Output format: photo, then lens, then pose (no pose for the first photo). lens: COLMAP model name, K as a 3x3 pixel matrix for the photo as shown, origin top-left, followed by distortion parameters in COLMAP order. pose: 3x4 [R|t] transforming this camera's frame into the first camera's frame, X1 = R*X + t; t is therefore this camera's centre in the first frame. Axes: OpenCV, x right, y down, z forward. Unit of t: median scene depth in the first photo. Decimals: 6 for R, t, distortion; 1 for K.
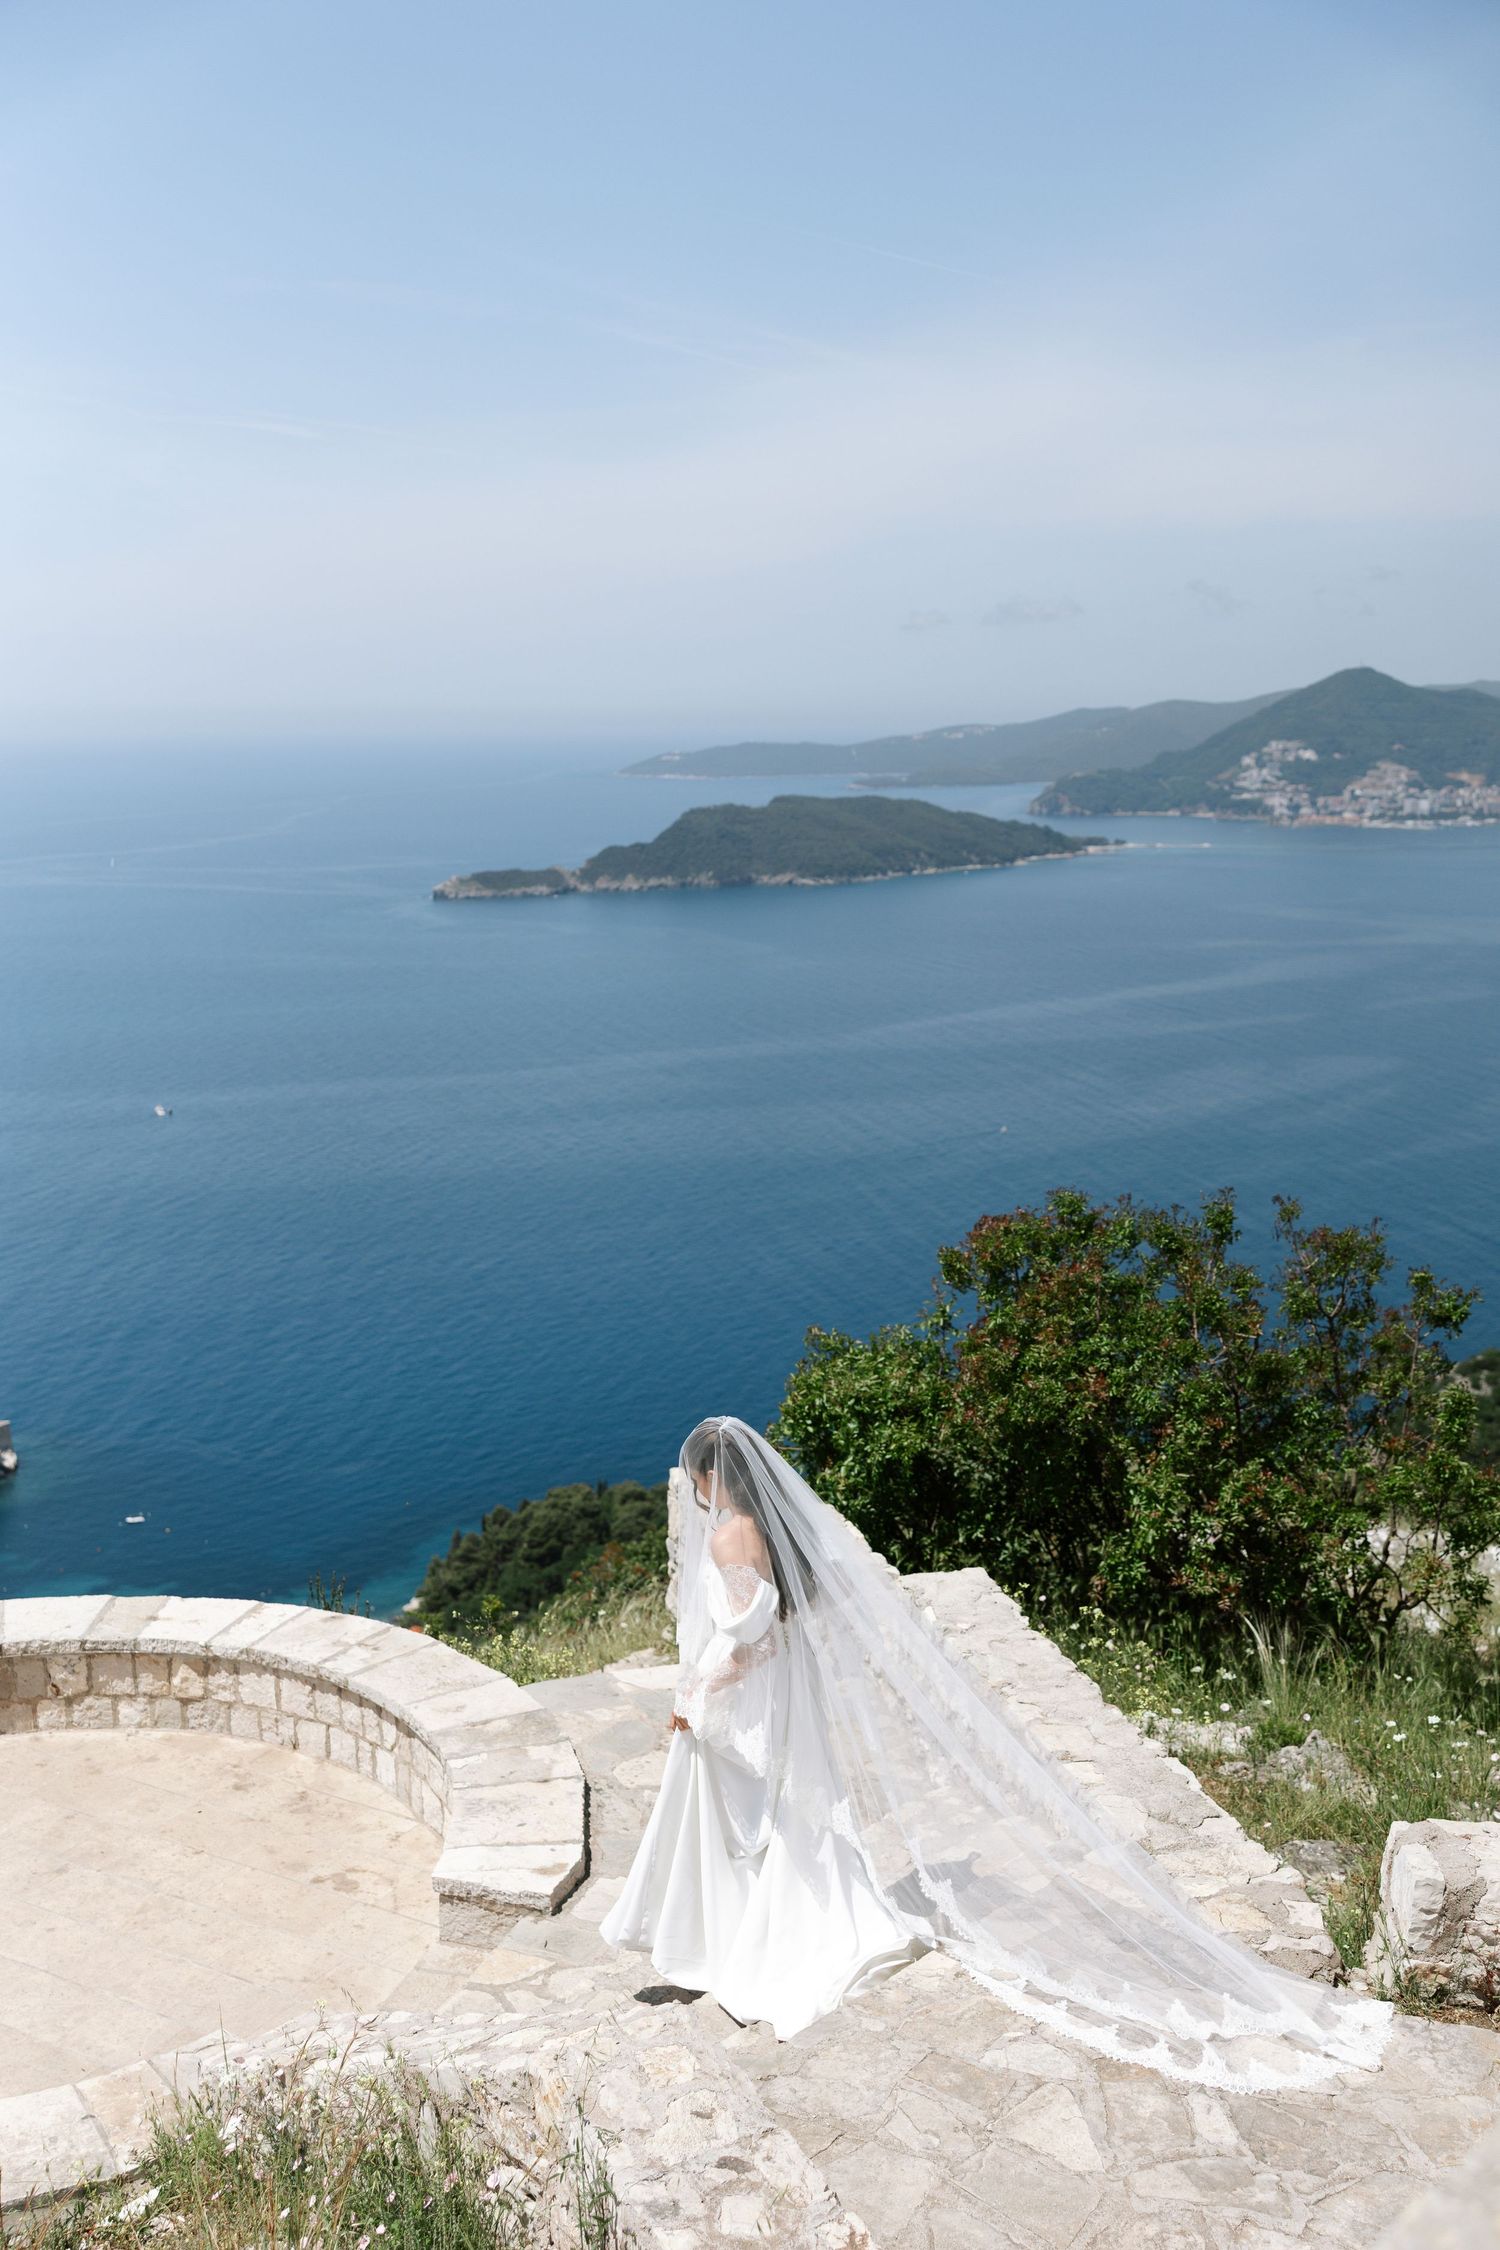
lens RADIAL K [[2440.5, 0, 746.5], [0, 2440.5, 1133.3], [0, 0, 1]] dist [-0.009331, 0.000000]
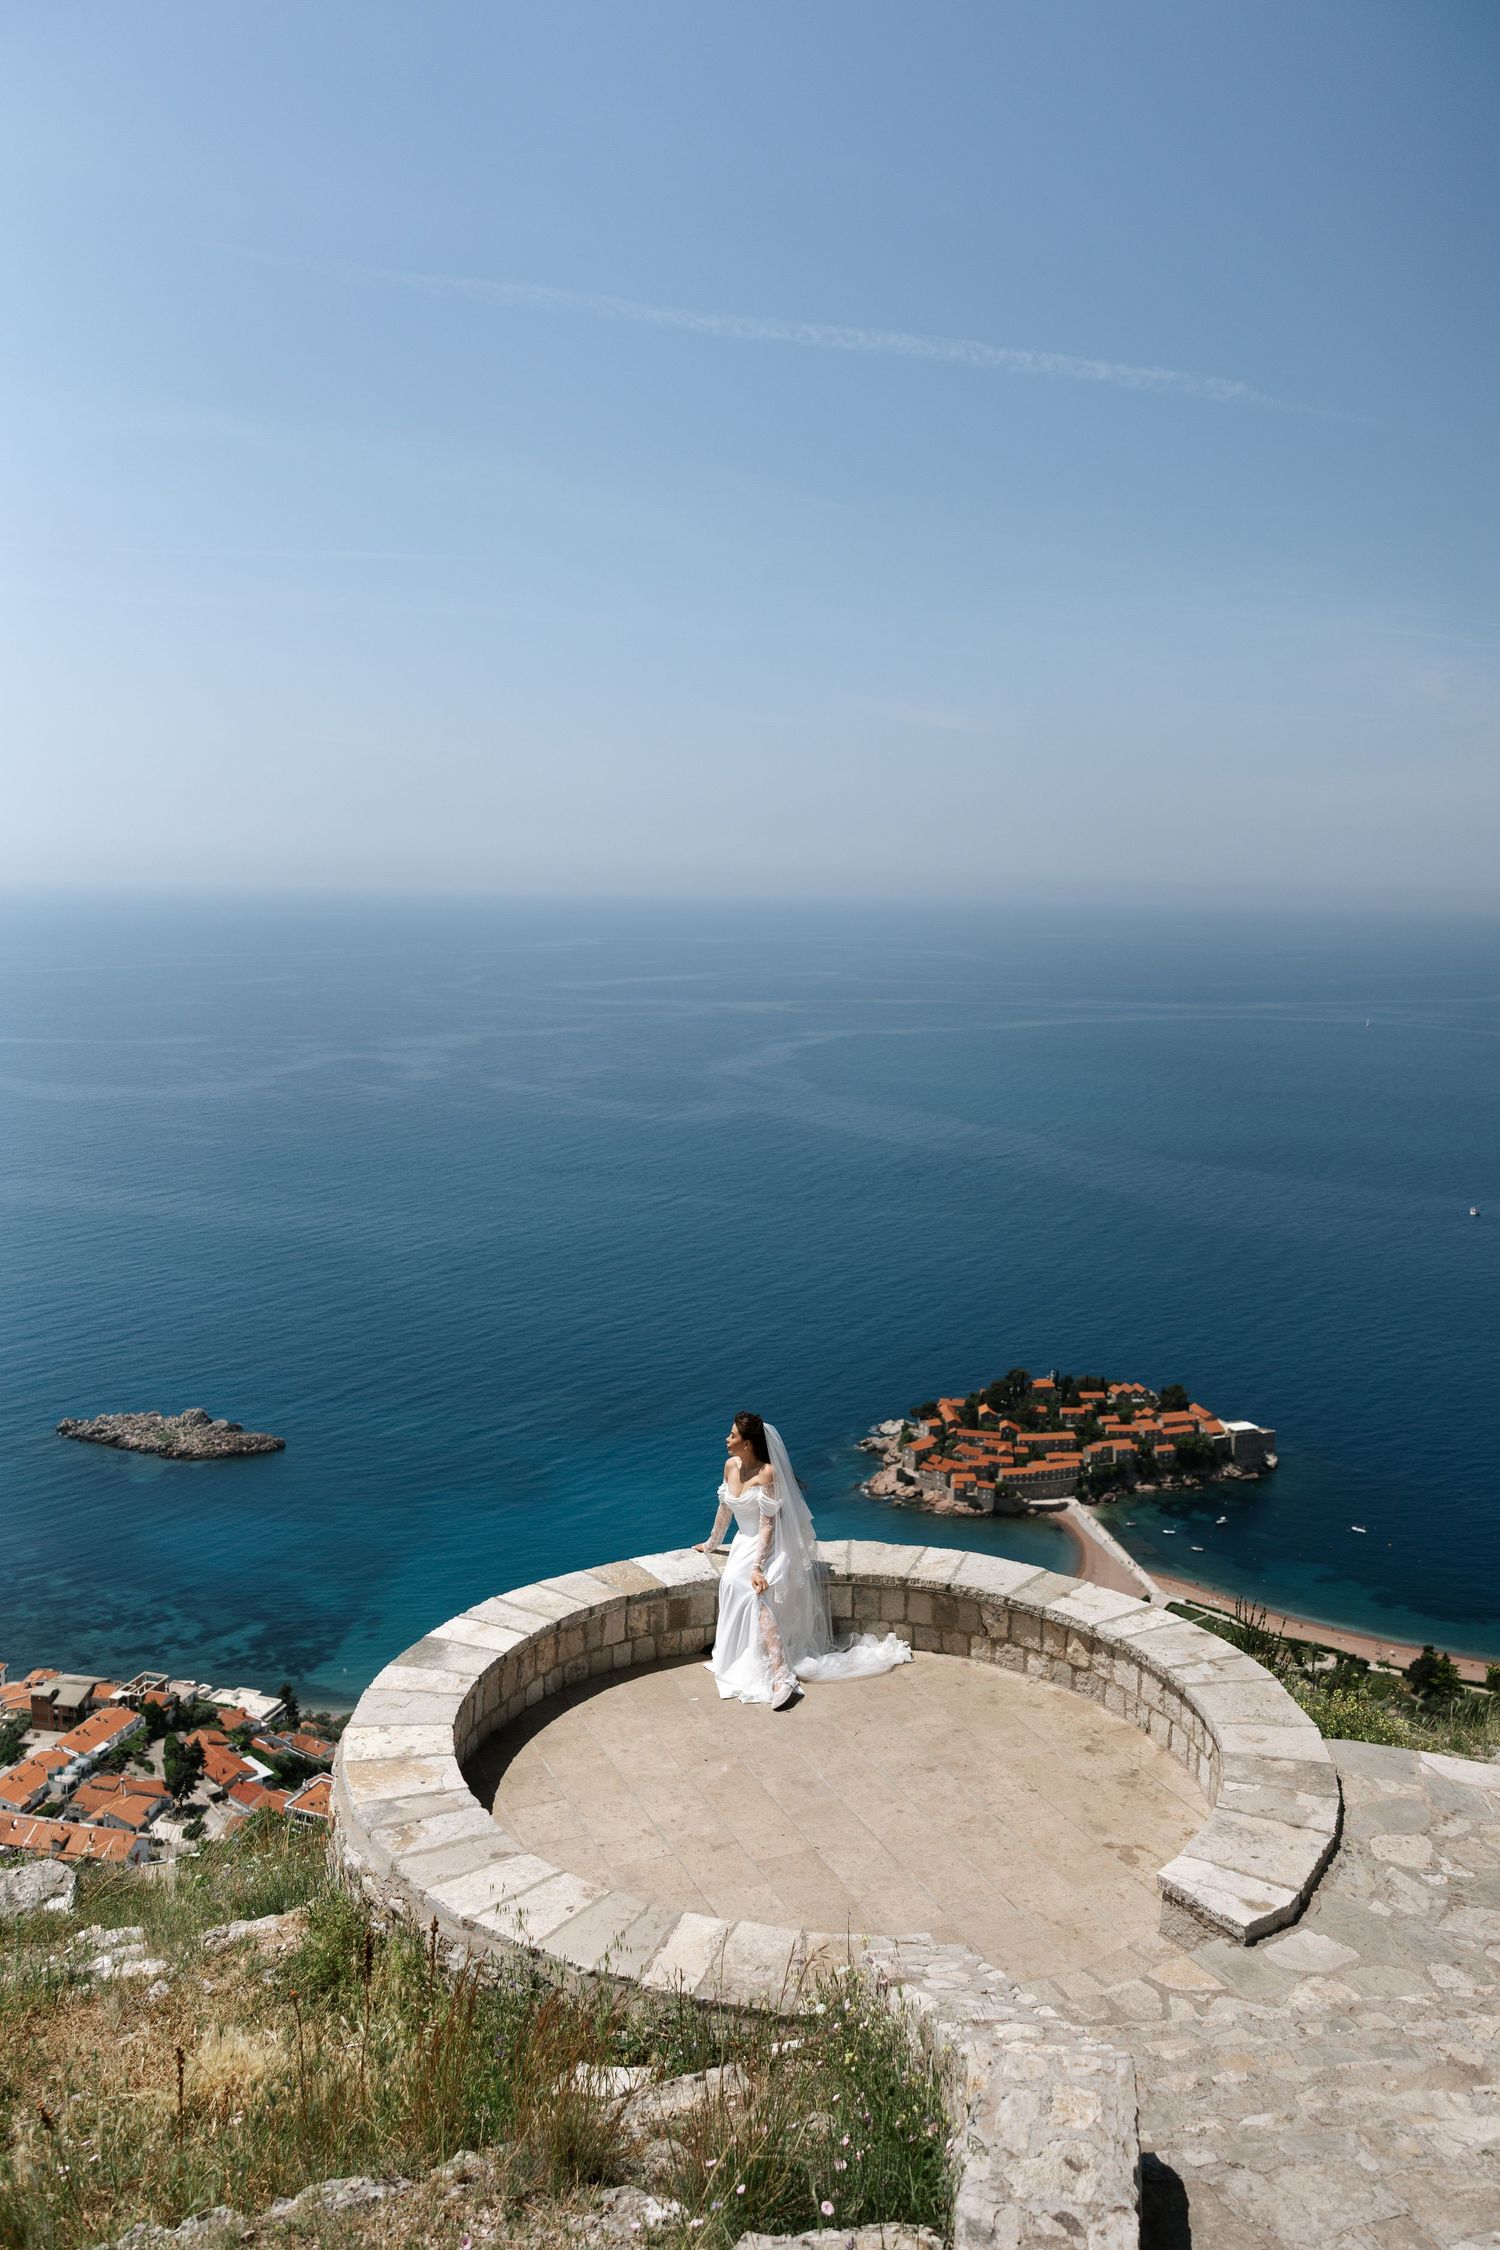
lens RADIAL K [[1841.7, 0, 750.6], [0, 1841.7, 1116.2], [0, 0, 1]] dist [0.013066, -0.002038]
pose [[0.784929, 0.100970, -0.611304, 0.191227], [-0.131410, 0.991315, -0.004997, -0.020107], [0.605490, 0.084254, 0.791380, 0.134755]]
